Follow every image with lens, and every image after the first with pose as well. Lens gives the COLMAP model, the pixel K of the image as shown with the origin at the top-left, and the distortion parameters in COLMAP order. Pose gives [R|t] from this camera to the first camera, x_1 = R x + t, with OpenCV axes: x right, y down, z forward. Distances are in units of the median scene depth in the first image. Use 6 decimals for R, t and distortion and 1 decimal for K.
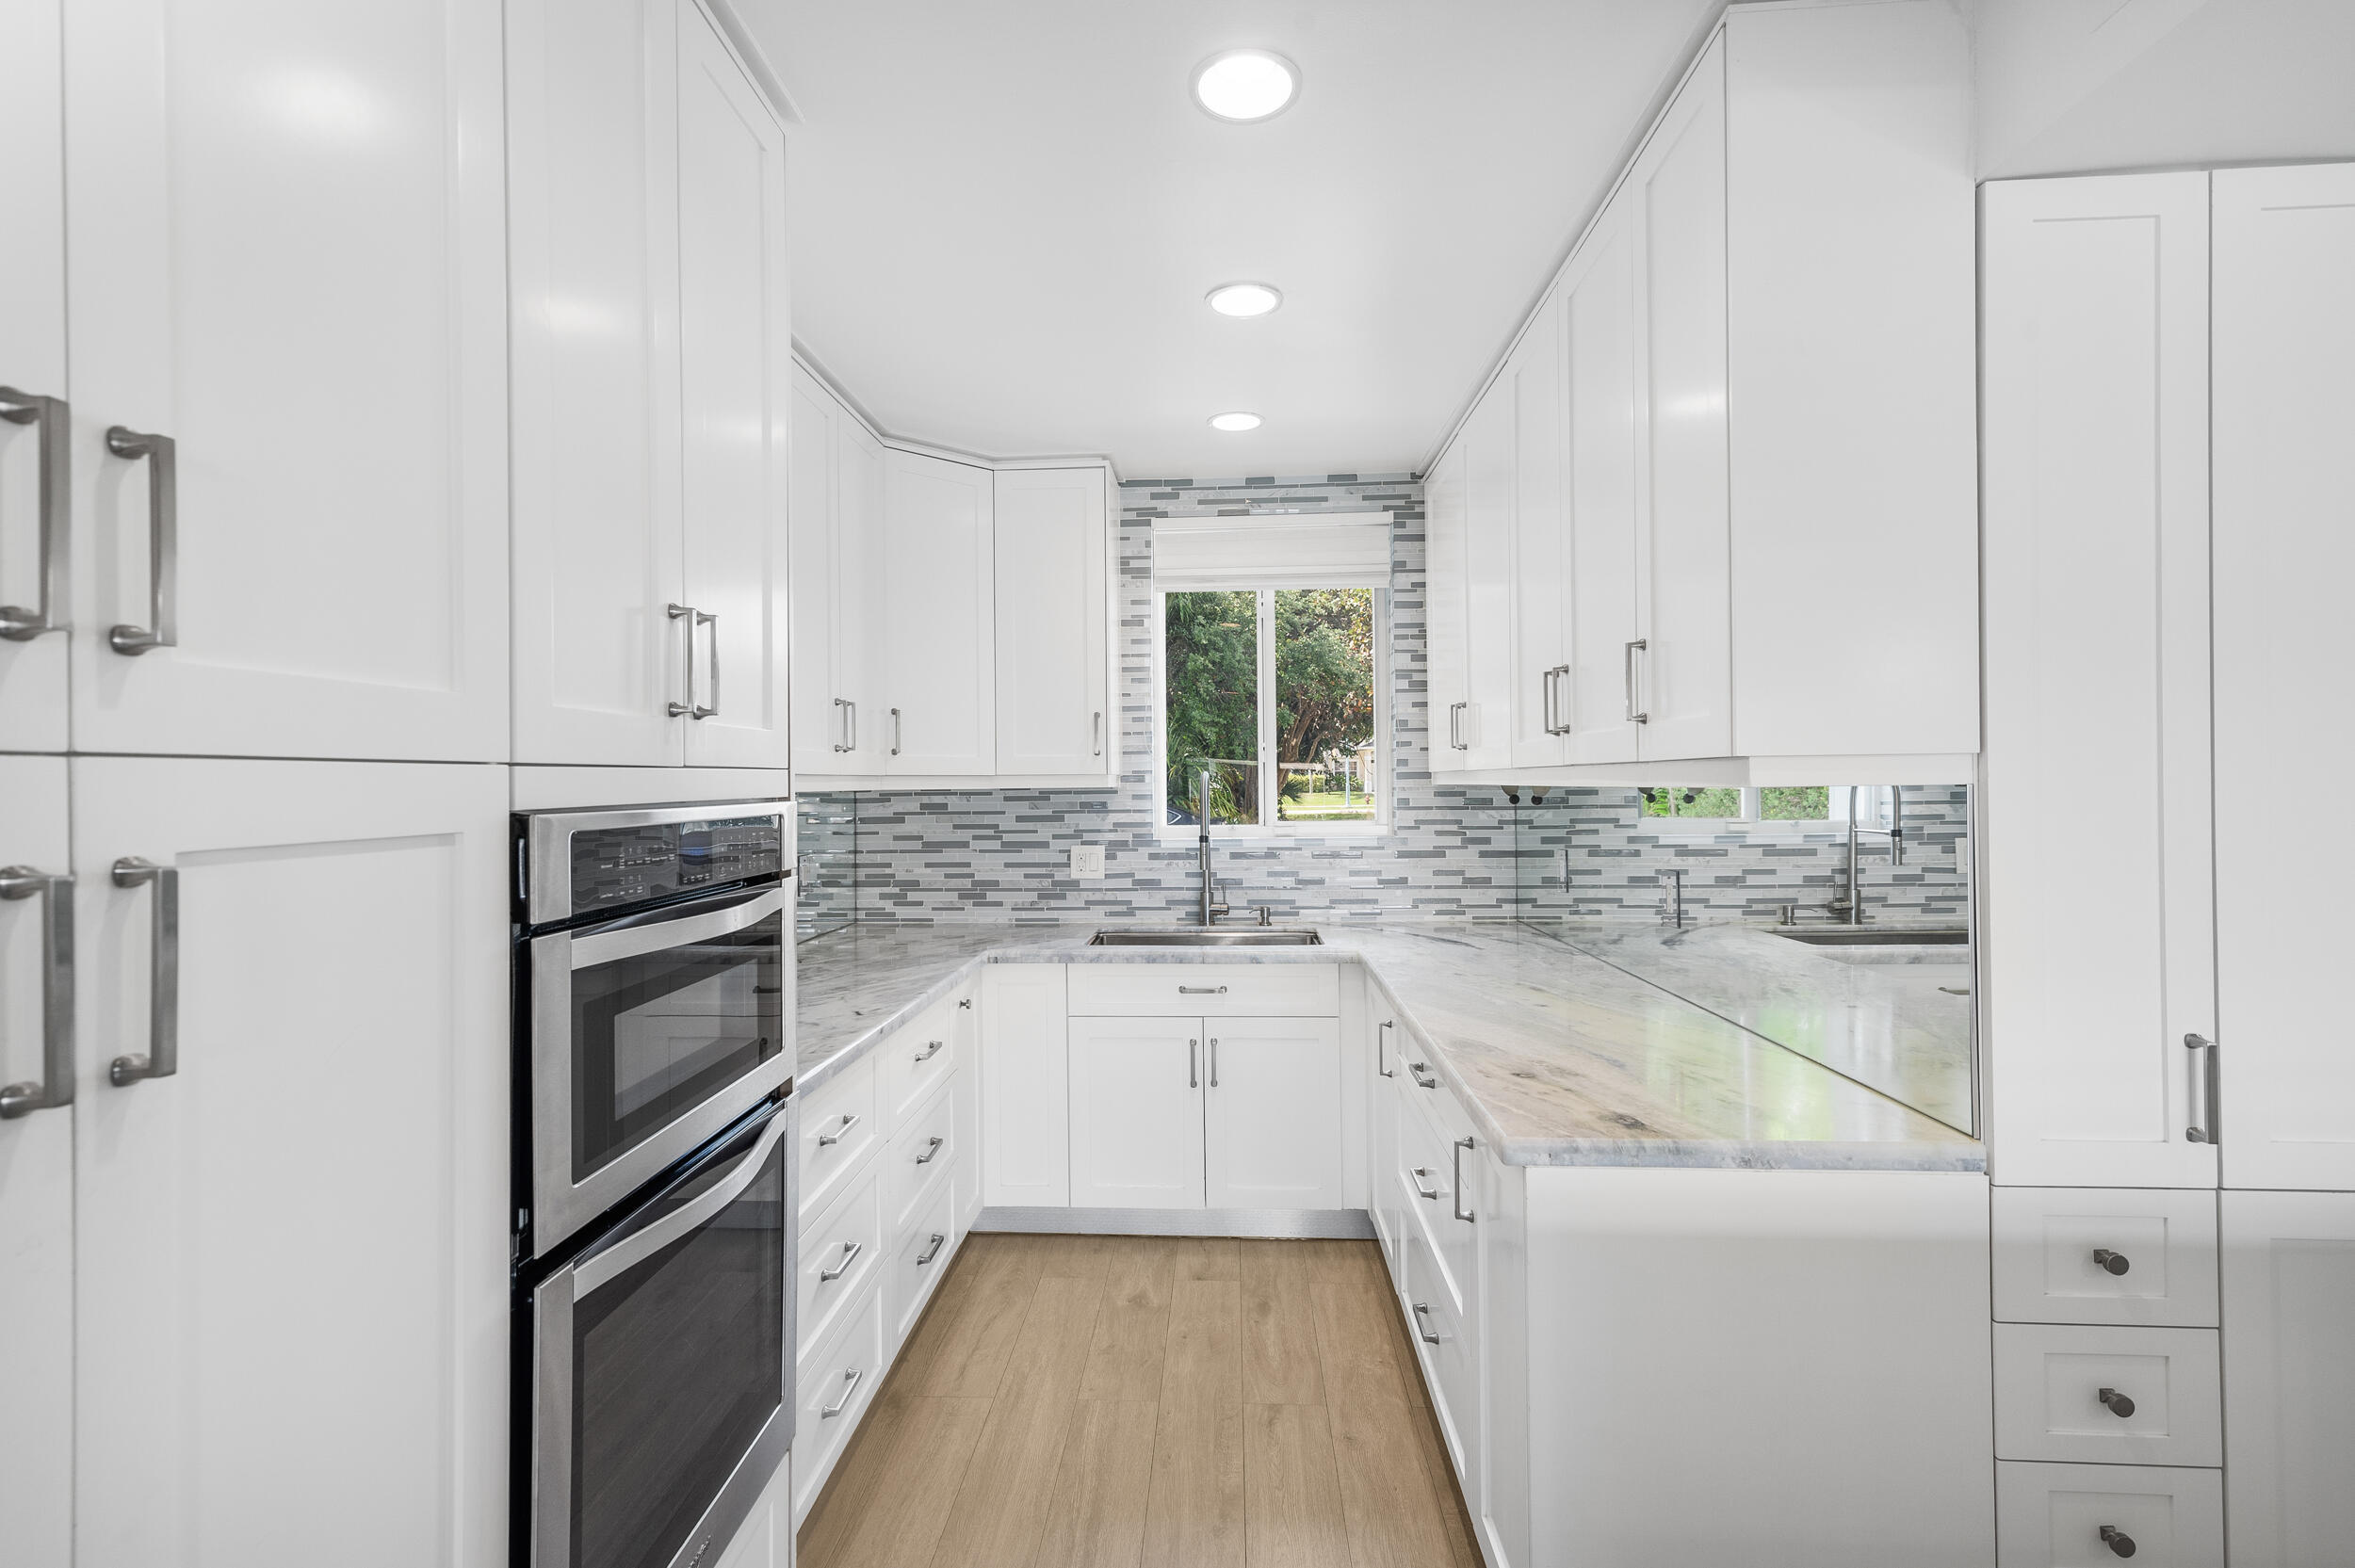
lens RADIAL K [[1069.3, 0, 1160.6], [0, 1069.3, 775.1], [0, 0, 1]] dist [0.018291, -0.003455]
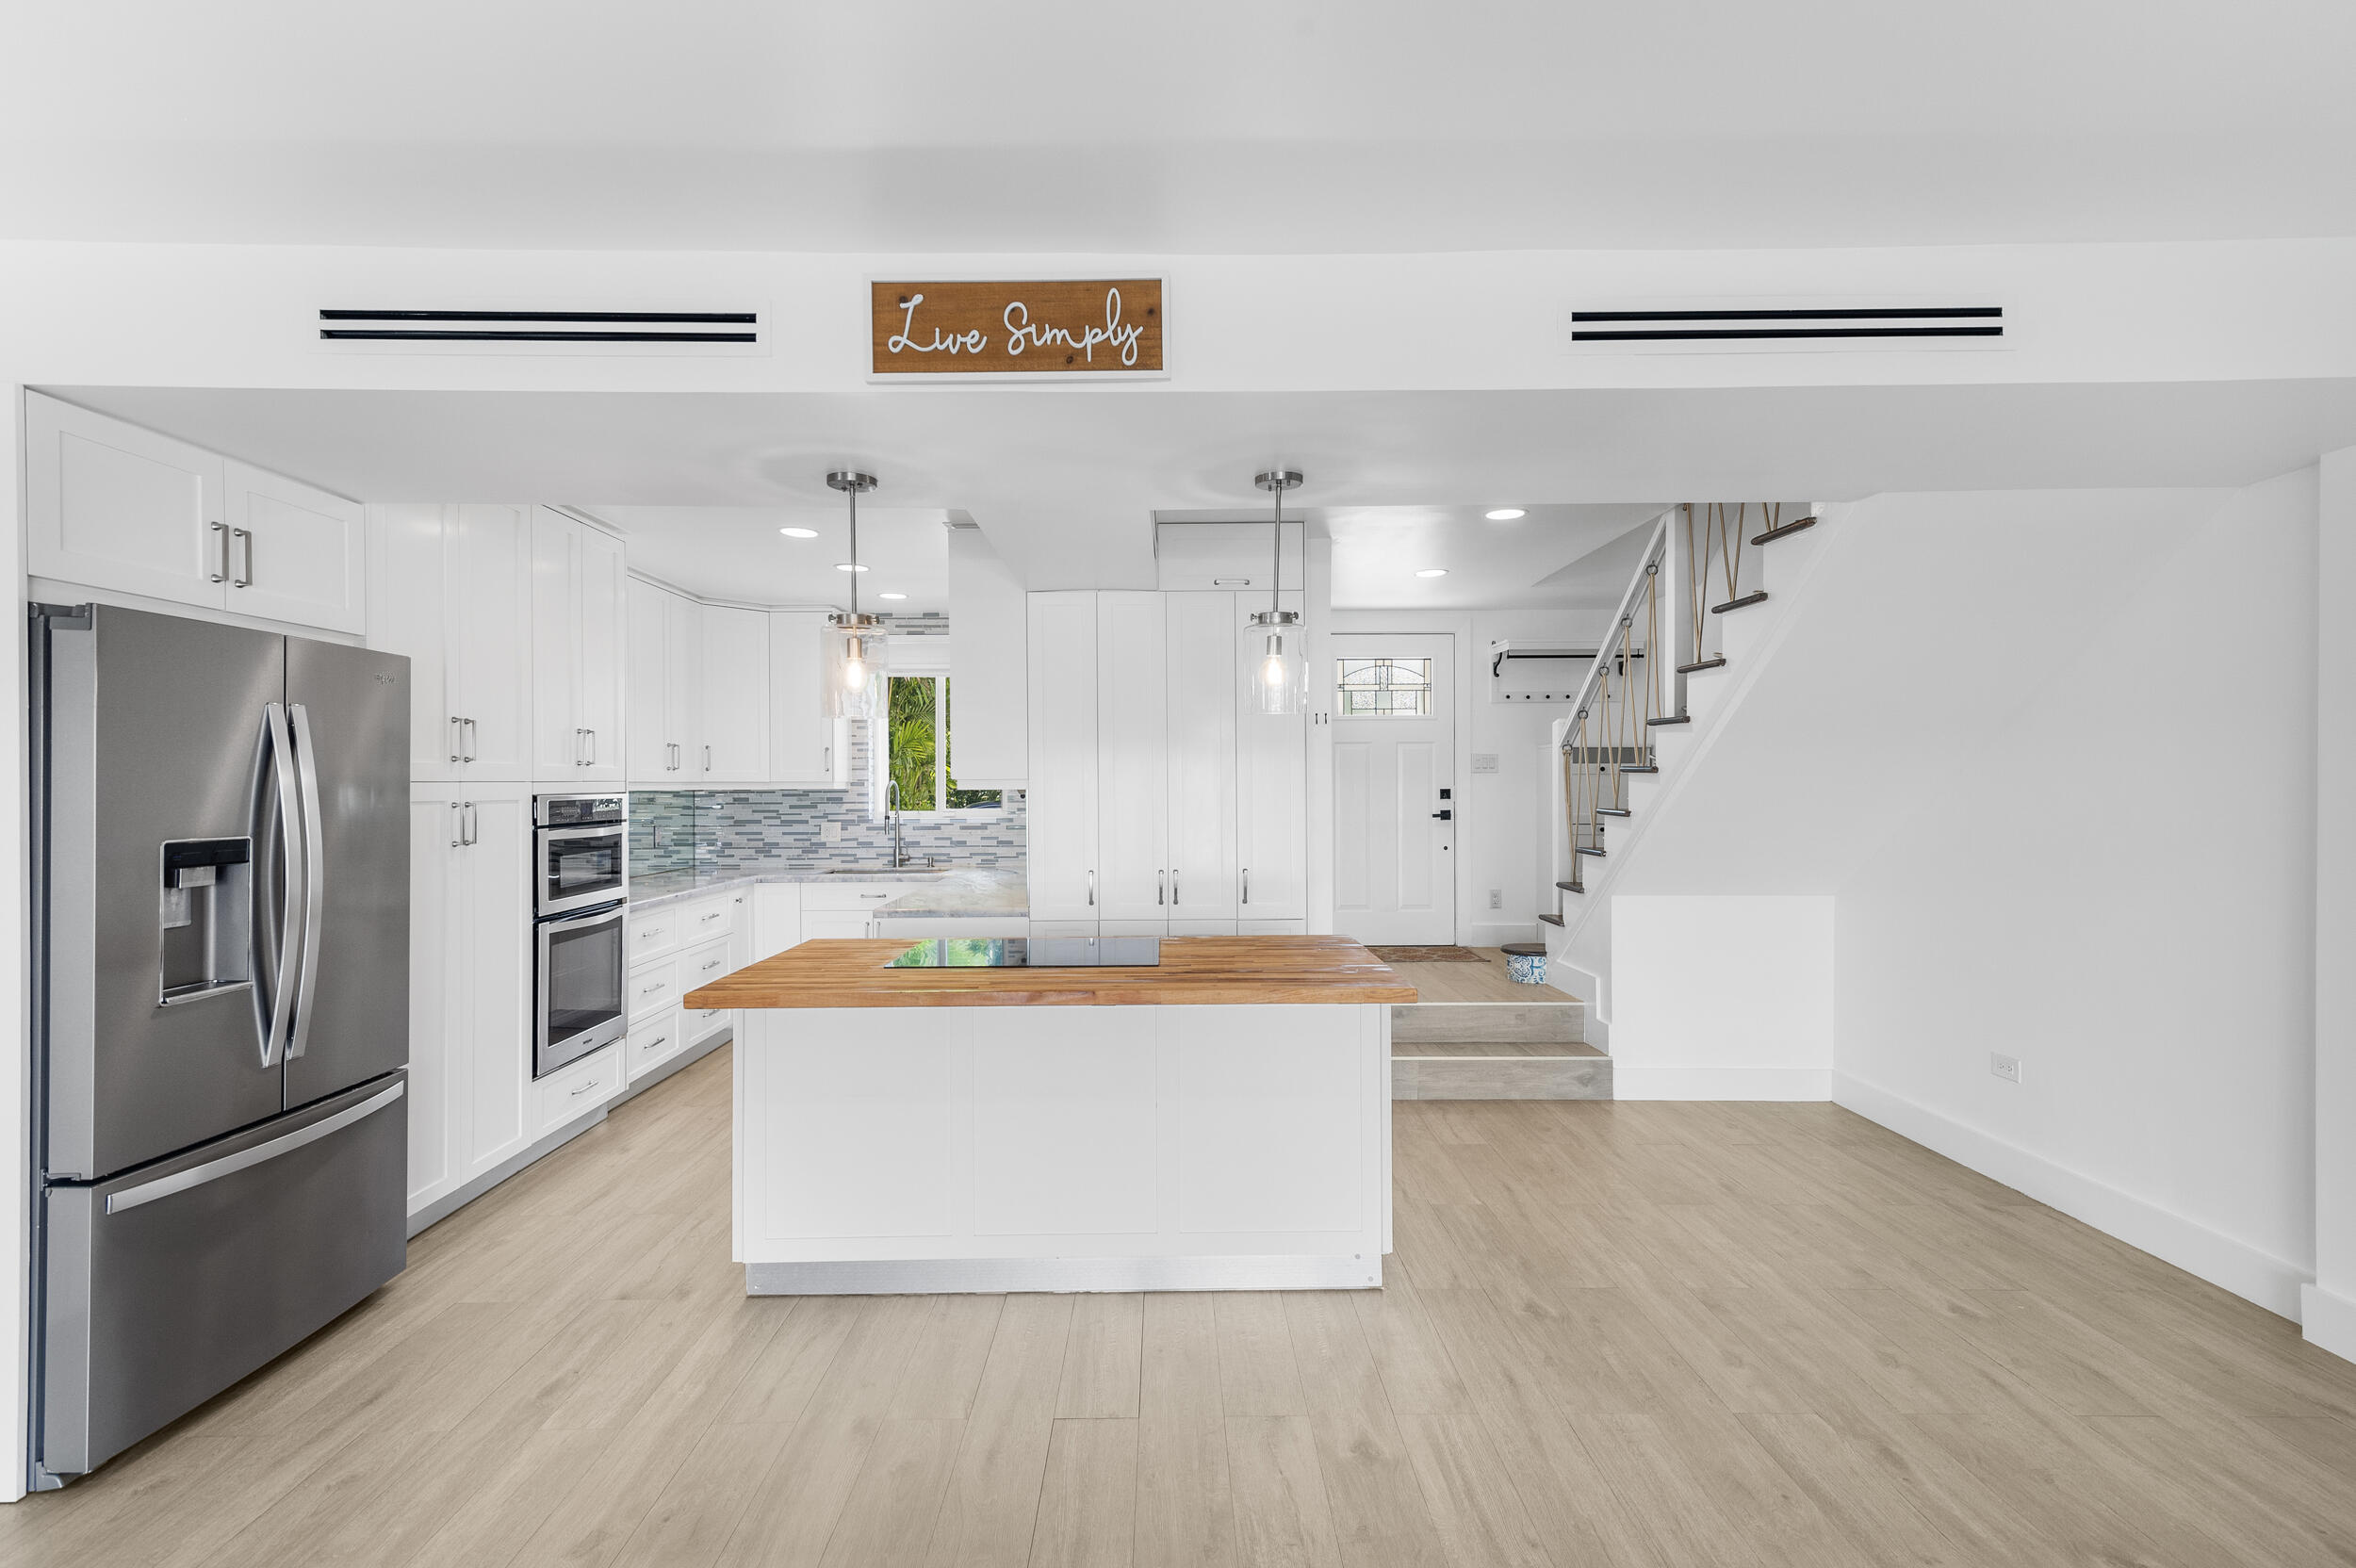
lens RADIAL K [[1069.9, 0, 1169.9], [0, 1069.9, 786.6], [0, 0, 1]] dist [0.018291, -0.003455]
pose [[0.997659, 0.005887, 0.068132, 0.367637], [-0.006480, 0.999943, 0.008485, -0.010653], [-0.068078, -0.008907, 0.997640, -0.785806]]
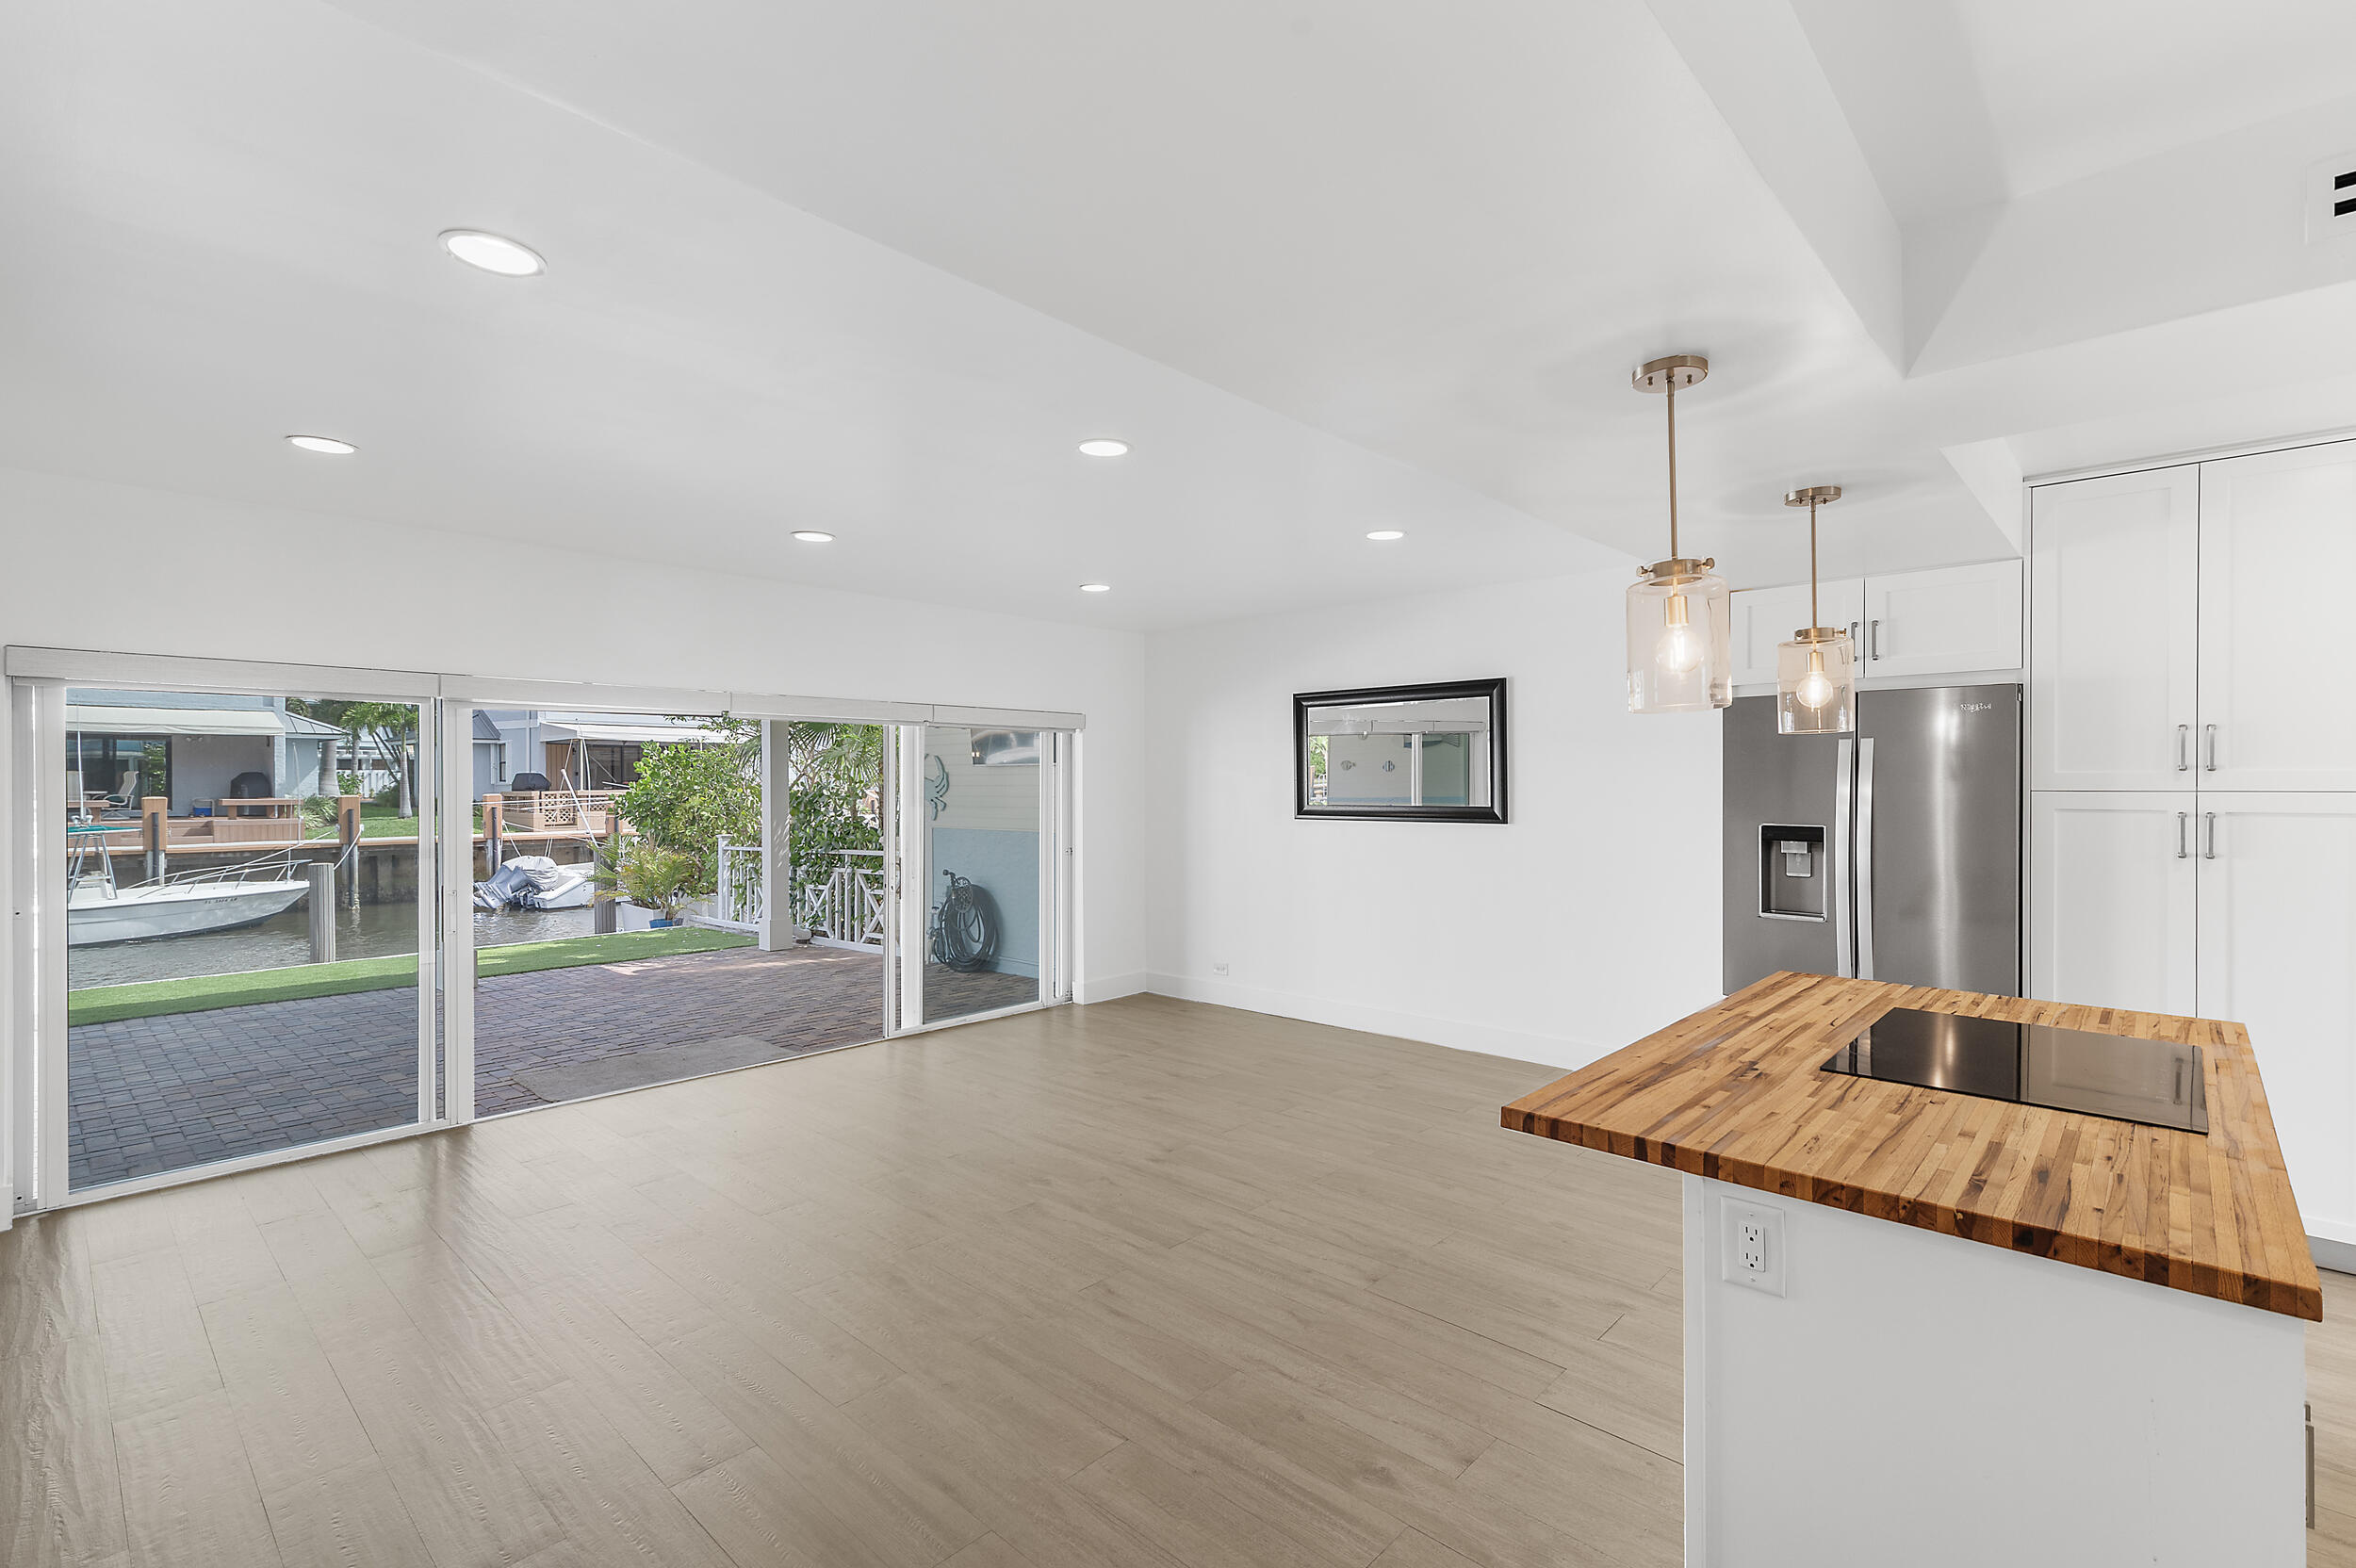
lens RADIAL K [[1069.9, 0, 1185.5], [0, 1069.9, 780.5], [0, 0, 1]] dist [0.018291, -0.003455]
pose [[-0.629854, 0.010168, -0.776647, 1.044912], [0.012480, 0.999918, 0.002970, -0.025268], [0.776614, -0.007822, -0.629929, 0.095934]]
